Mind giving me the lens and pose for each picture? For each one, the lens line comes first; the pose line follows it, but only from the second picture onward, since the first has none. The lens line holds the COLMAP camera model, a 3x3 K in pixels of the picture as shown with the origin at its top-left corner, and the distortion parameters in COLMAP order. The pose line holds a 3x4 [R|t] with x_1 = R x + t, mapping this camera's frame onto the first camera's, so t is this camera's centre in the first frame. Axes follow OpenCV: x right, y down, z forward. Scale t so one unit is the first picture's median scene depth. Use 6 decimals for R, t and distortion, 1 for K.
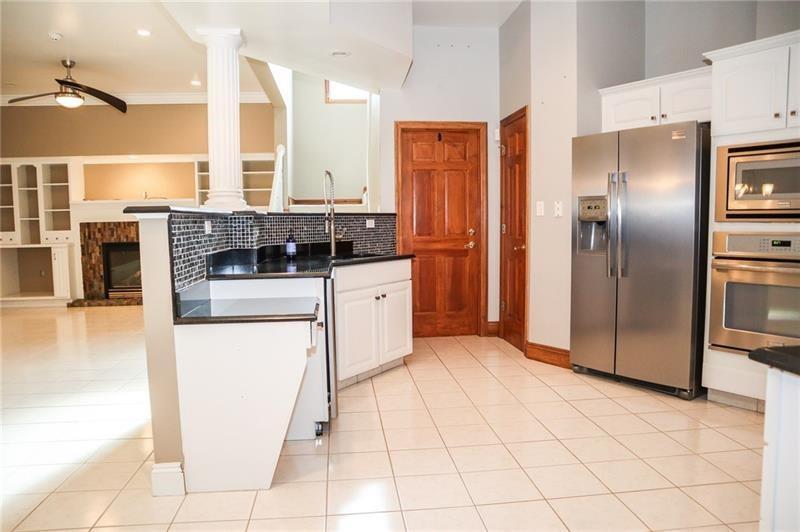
lens RADIAL K [[555.3, 0, 398.3], [0, 555.3, 263.6], [0, 0, 1]] dist [-0.124451, 0.075521]
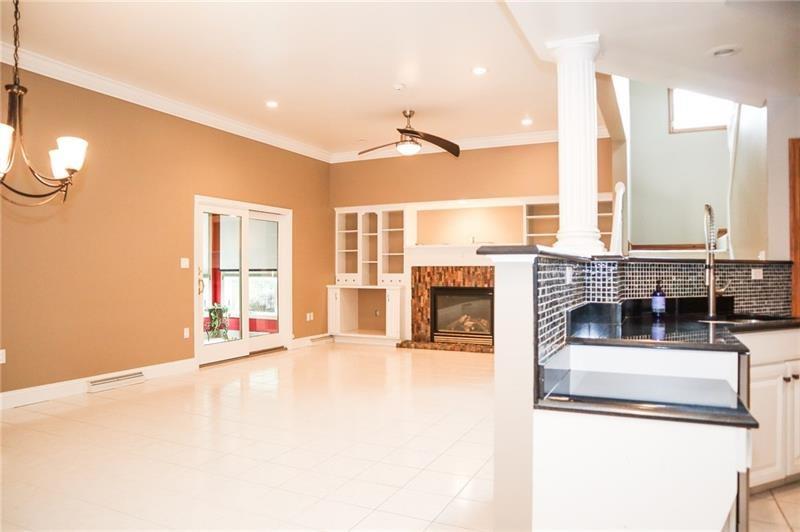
lens RADIAL K [[555.3, 0, 398.3], [0, 555.3, 263.6], [0, 0, 1]] dist [-0.124451, 0.075521]
pose [[0.850381, 0.009829, -0.526076, -0.095340], [-0.054572, 0.996081, -0.069604, -0.010083], [0.523330, 0.087899, 0.847585, 0.140498]]
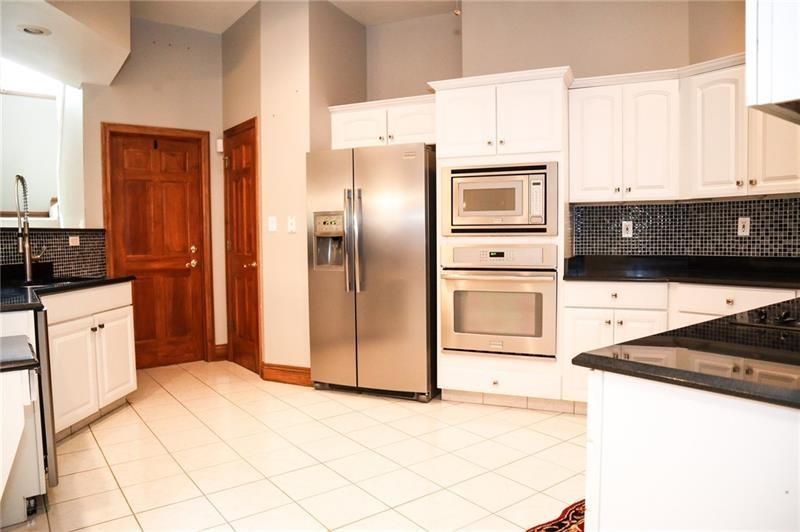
lens RADIAL K [[555.3, 0, 398.3], [0, 555.3, 263.6], [0, 0, 1]] dist [-0.124451, 0.075521]
pose [[0.860572, -0.025364, 0.508697, -0.046760], [0.039931, 0.999045, -0.017738, -0.004230], [-0.507762, 0.035577, 0.860763, 0.056526]]
